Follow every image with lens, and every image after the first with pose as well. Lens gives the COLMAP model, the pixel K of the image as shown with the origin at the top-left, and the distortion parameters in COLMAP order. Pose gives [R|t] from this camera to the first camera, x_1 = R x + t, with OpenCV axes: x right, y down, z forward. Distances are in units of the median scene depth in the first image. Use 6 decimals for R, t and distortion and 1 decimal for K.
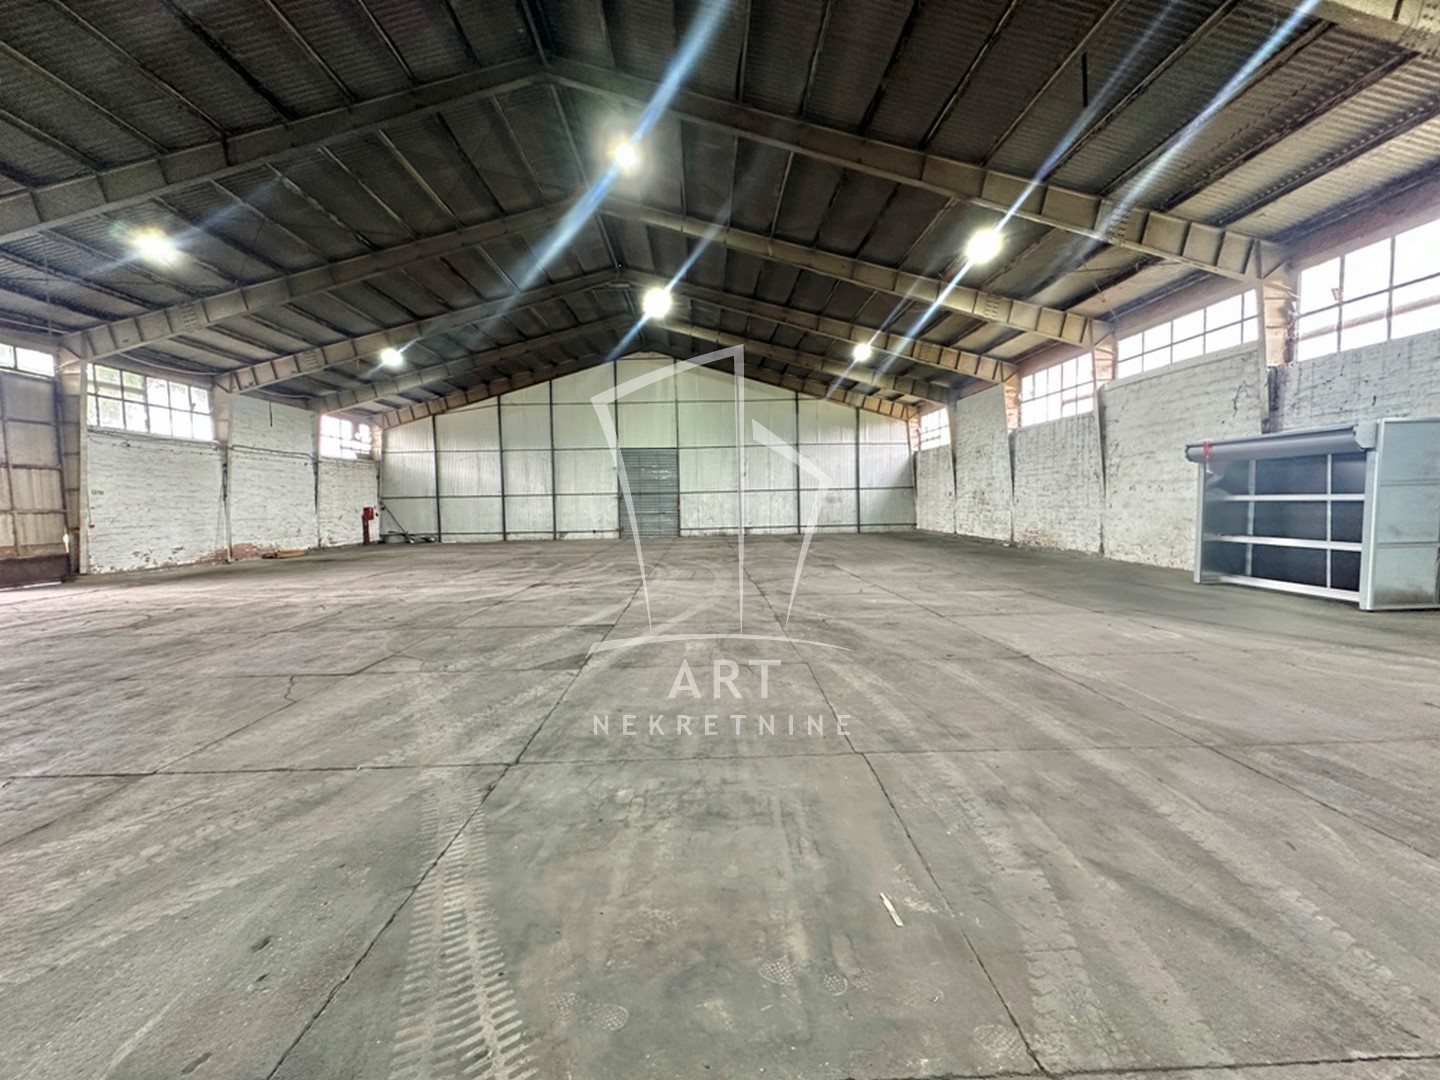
lens RADIAL K [[577.4, 0, 727.4], [0, 577.4, 538.0], [0, 0, 1]] dist [-0.003859, 0.000465]
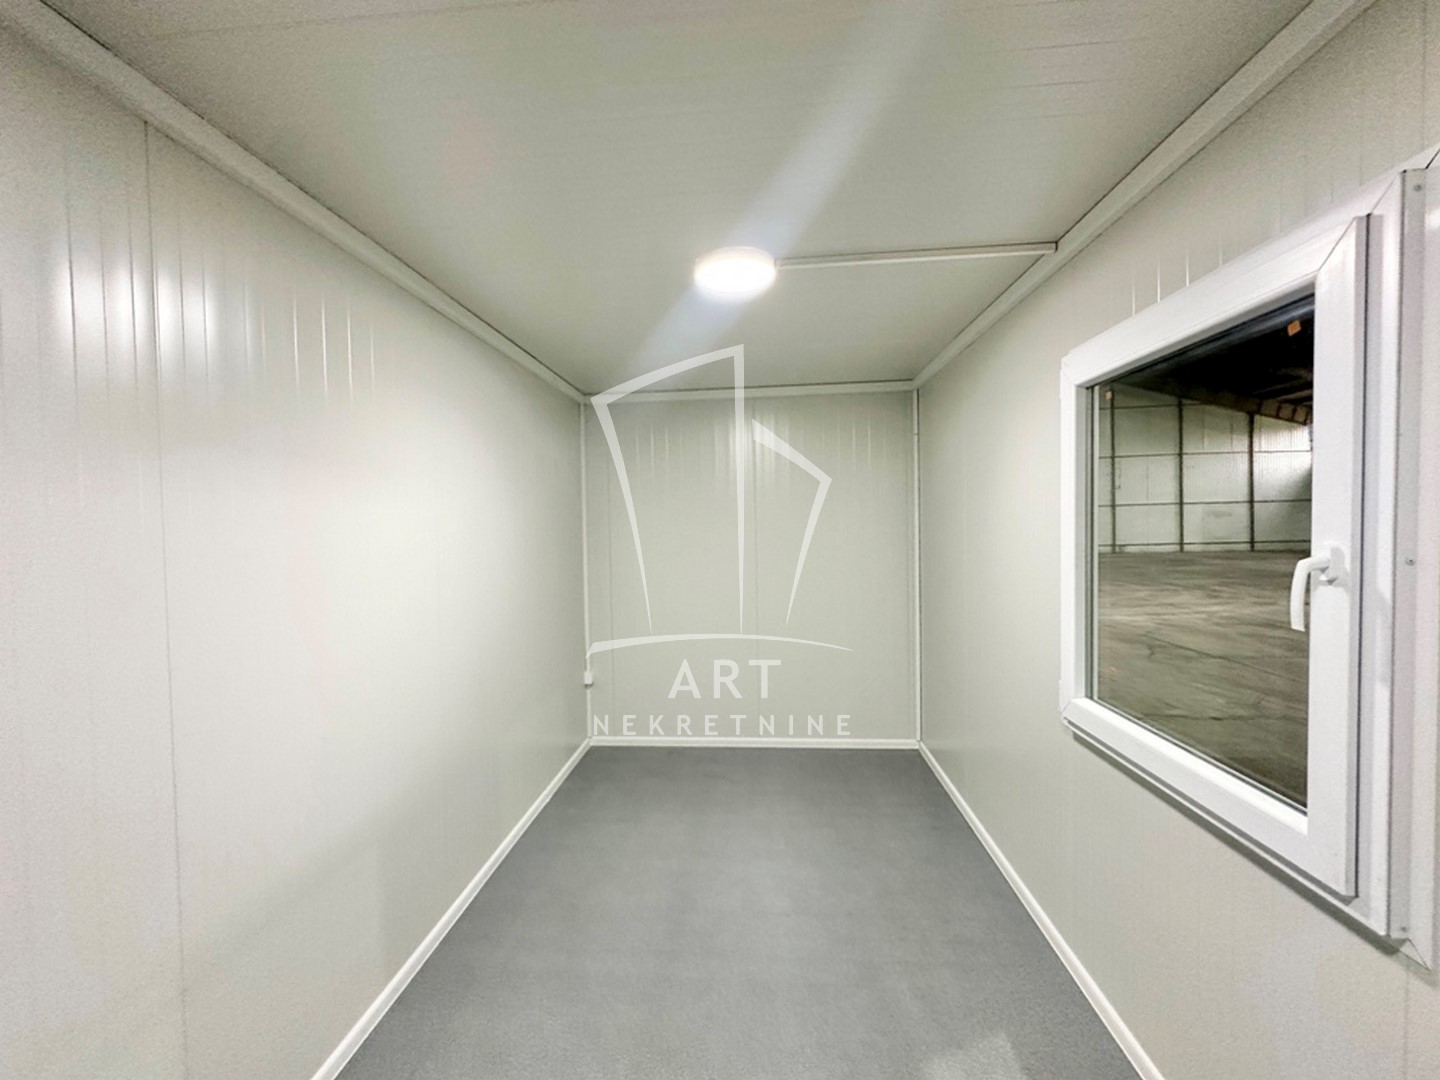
lens RADIAL K [[577.4, 0, 714.5], [0, 577.4, 533.8], [0, 0, 1]] dist [-0.003859, 0.000465]
pose [[0.991363, -0.000607, -0.131142, -0.514503], [-0.005515, 0.998912, -0.046312, 0.011281], [0.131027, 0.046635, 0.990281, 0.004038]]
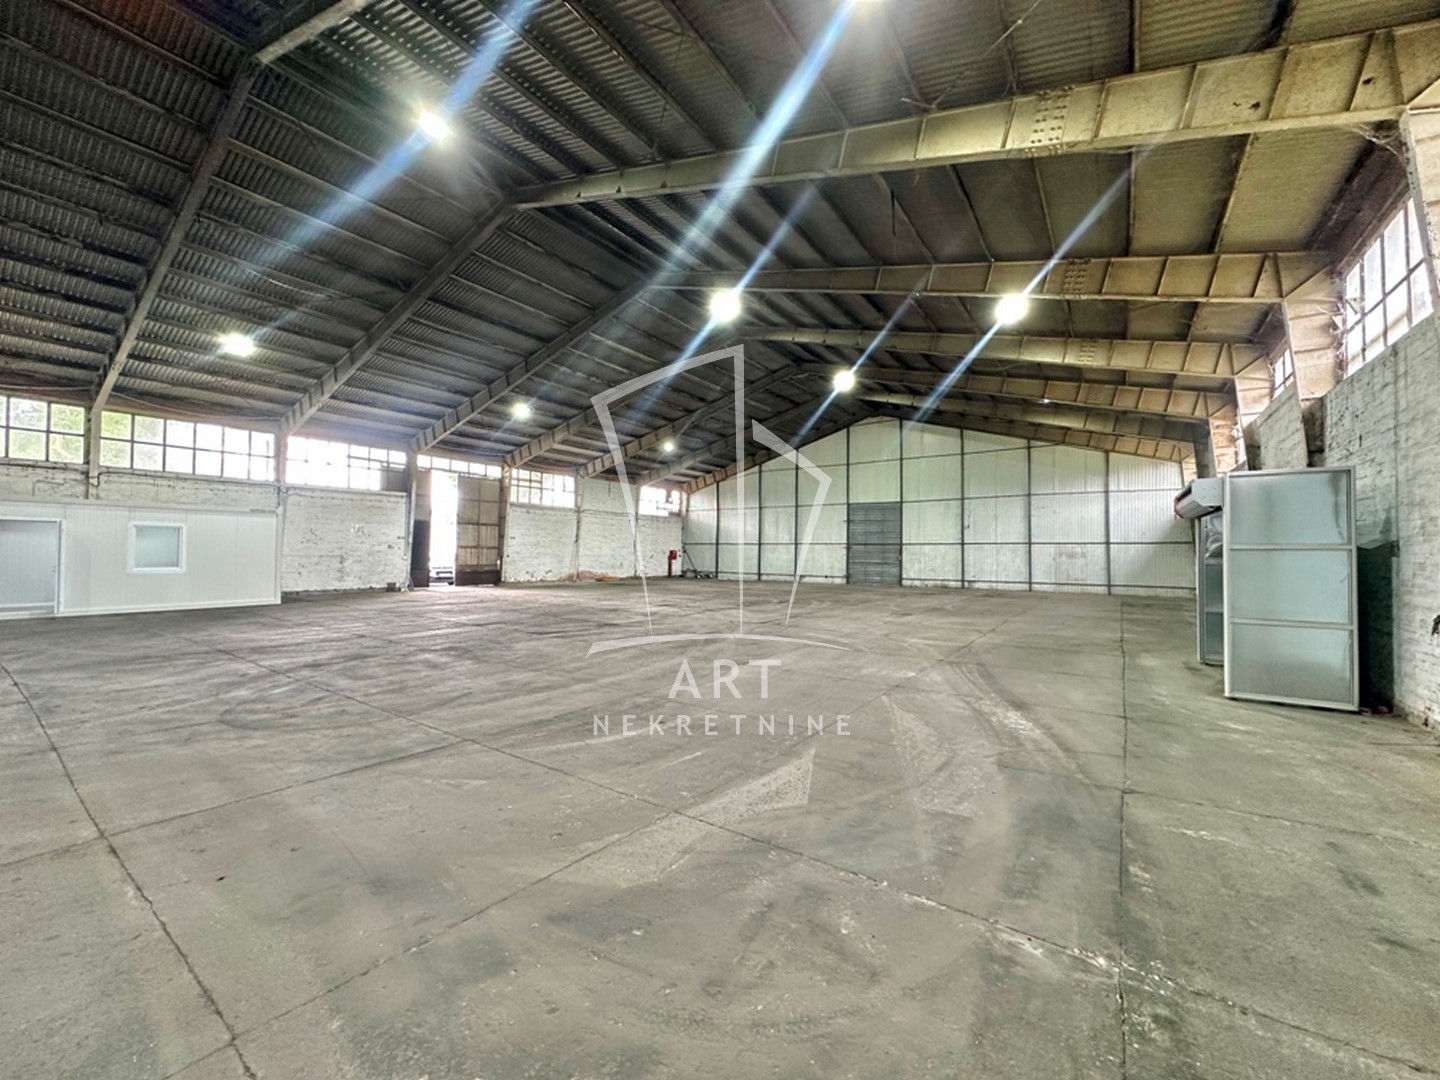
lens RADIAL K [[577.4, 0, 716.9], [0, 577.4, 539.2], [0, 0, 1]] dist [-0.003859, 0.000465]
pose [[0.795264, 0.013544, -0.606113, 0.300262], [-0.063096, 0.996170, -0.060527, -0.002040], [0.602972, 0.086379, 0.793072, -0.041346]]
